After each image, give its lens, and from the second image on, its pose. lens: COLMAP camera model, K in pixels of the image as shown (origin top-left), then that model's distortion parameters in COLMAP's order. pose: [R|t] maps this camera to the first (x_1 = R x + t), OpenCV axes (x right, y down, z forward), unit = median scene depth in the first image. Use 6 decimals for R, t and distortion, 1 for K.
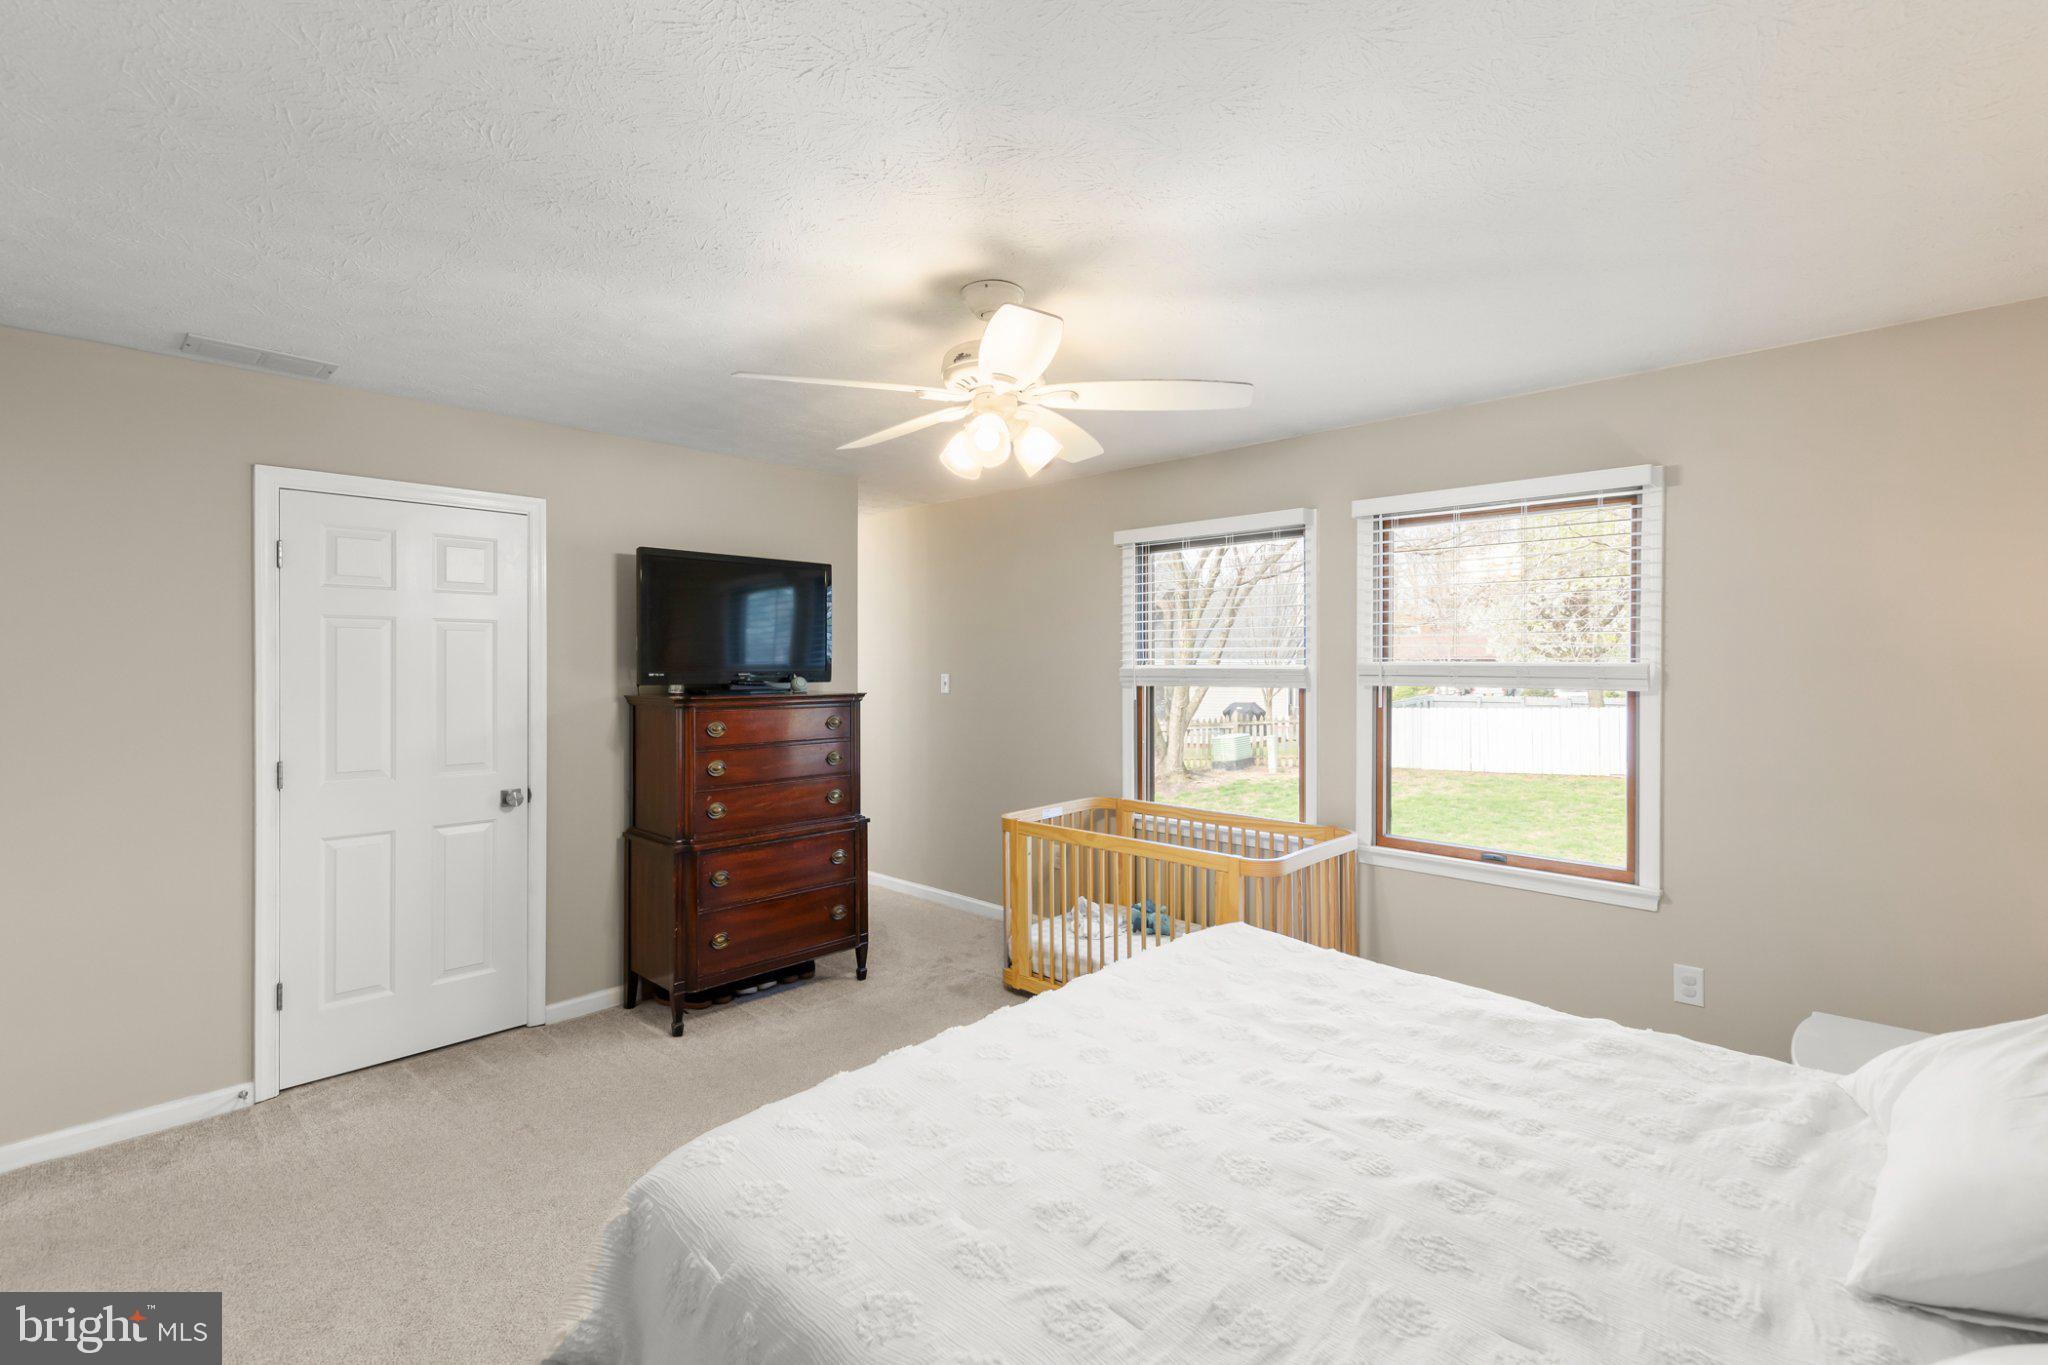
lens RADIAL K [[891.8, 0, 1040.9], [0, 891.8, 673.7], [0, 0, 1]] dist [0.013152, -0.001405]
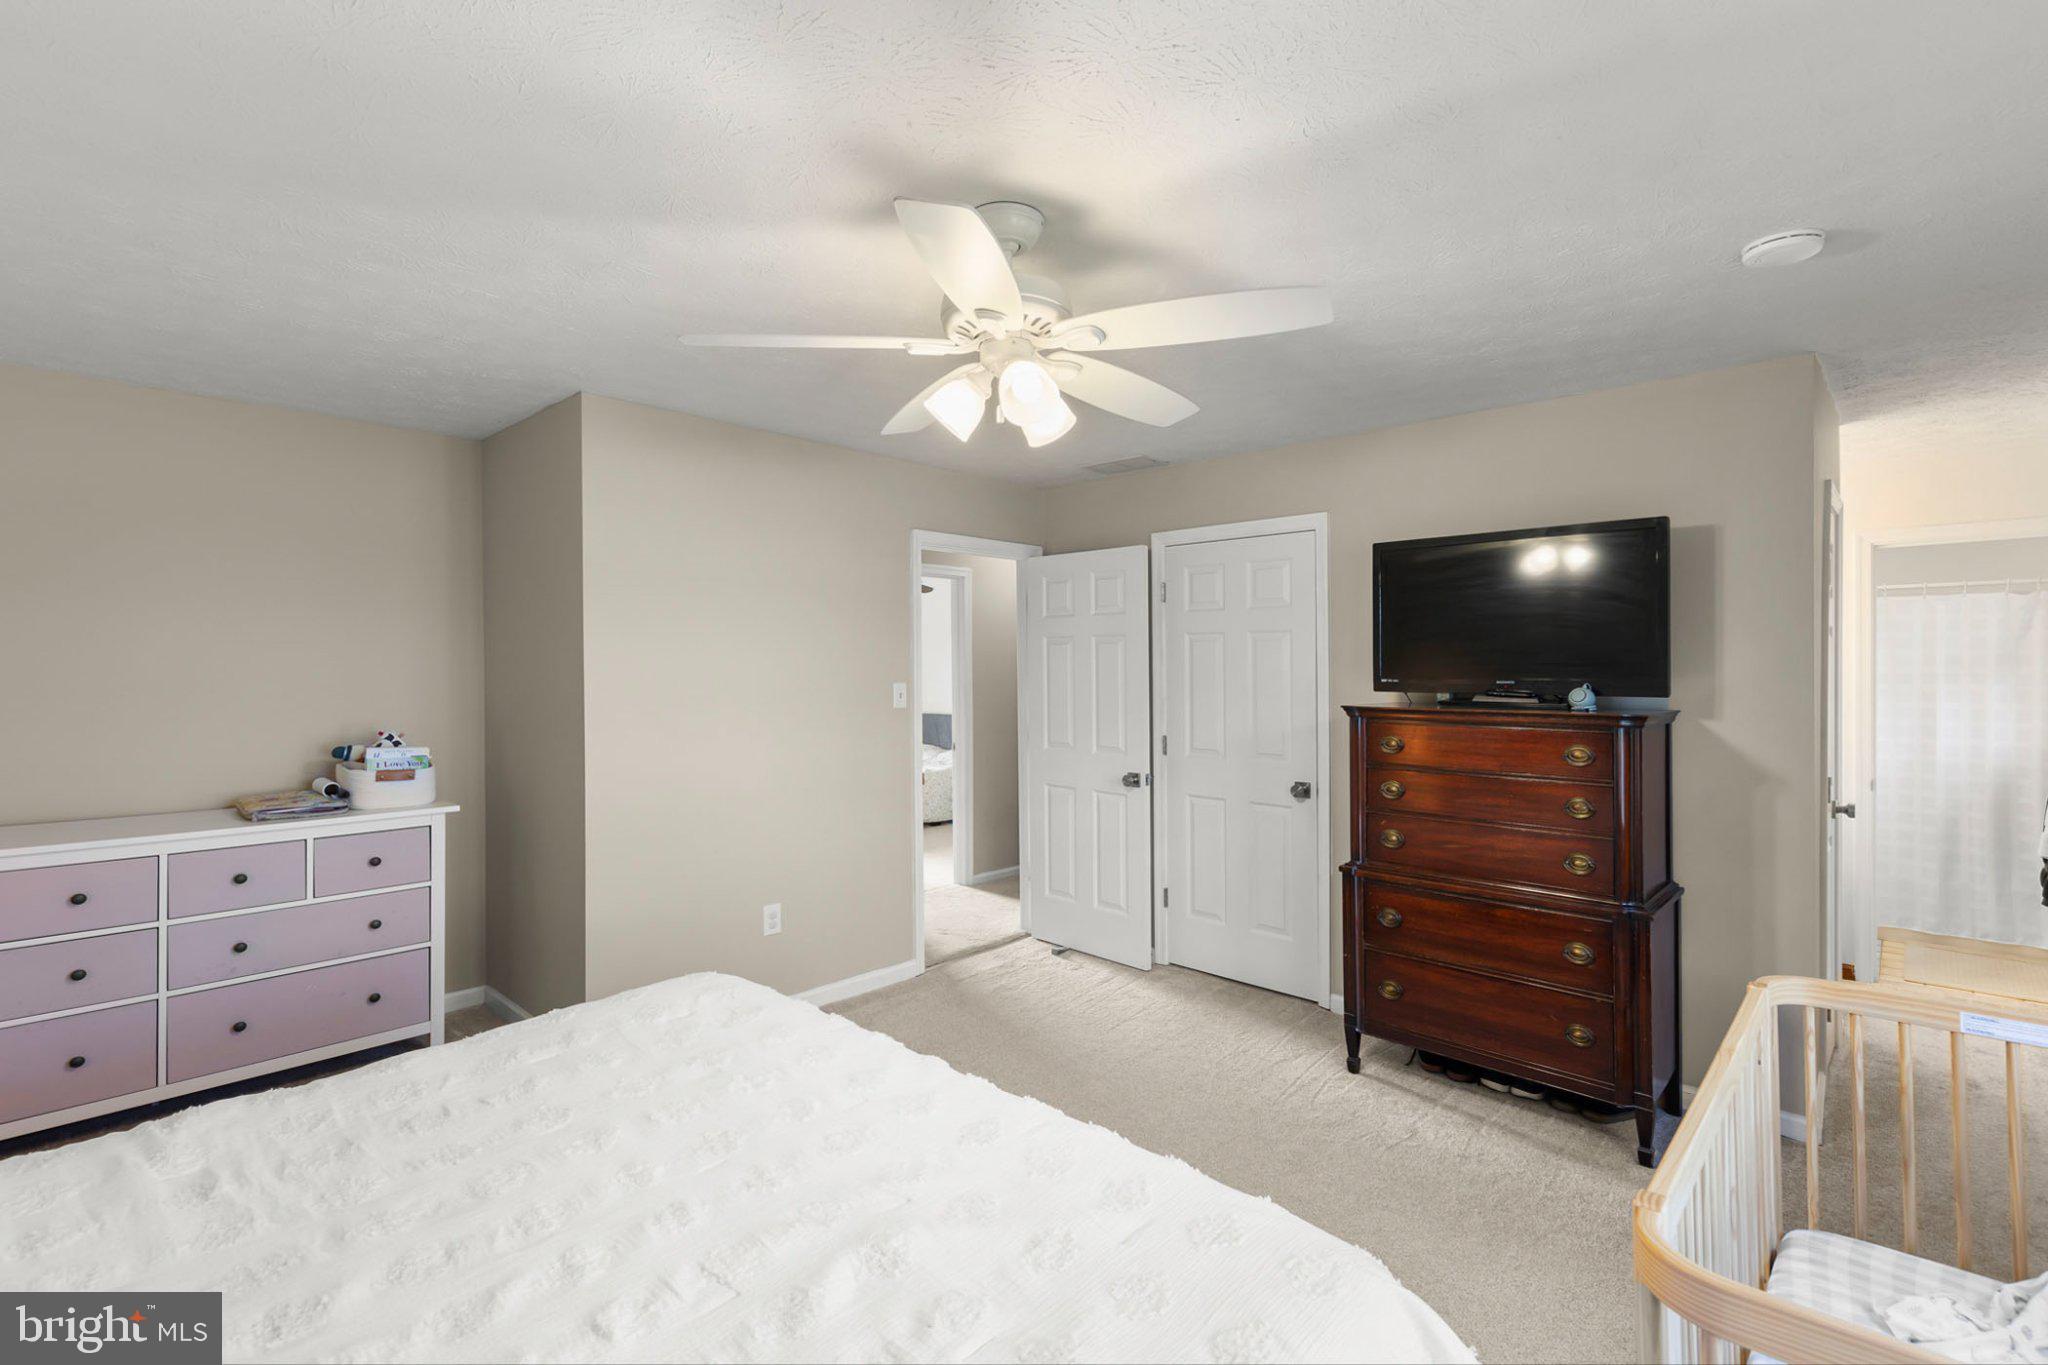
lens RADIAL K [[891.8, 0, 1022.5], [0, 891.8, 675.8], [0, 0, 1]] dist [0.013152, -0.001405]
pose [[0.017995, 0.011735, -0.999769, 0.491208], [-0.010765, 0.999875, 0.011543, -0.010467], [0.999780, 0.010555, 0.018119, 0.621541]]
